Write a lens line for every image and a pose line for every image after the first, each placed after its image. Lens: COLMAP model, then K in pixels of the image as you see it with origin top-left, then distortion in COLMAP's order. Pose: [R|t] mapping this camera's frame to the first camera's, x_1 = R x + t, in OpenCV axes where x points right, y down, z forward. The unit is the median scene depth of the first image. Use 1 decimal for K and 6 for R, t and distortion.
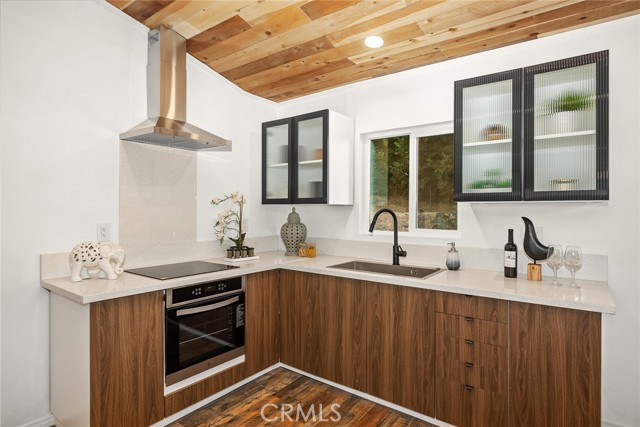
lens RADIAL K [[352.1, 0, 315.7], [0, 352.1, 208.9], [0, 0, 1]] dist [-0.002922, -0.000636]
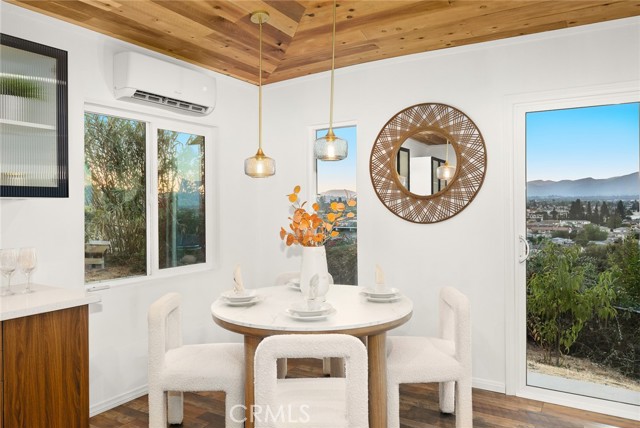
lens RADIAL K [[471.4, 0, 324.2], [0, 471.4, 204.7], [0, 0, 1]] dist [-0.002216, -0.004727]
pose [[-0.104930, 0.003282, 0.994474, -0.490912], [0.006669, 0.999974, -0.002596, 0.003964], [-0.994457, 0.006360, -0.104949, 0.321181]]
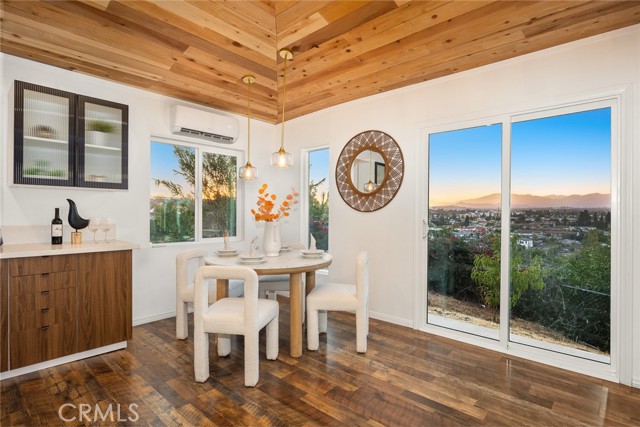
lens RADIAL K [[328.4, 0, 326.0], [0, 328.4, 213.6], [0, 0, 1]] dist [-0.005285, -0.000897]
pose [[0.076827, -0.002229, 0.997042, -0.601333], [-0.005270, 0.999983, 0.002642, 0.070818], [-0.997031, -0.005458, 0.076814, -0.106317]]
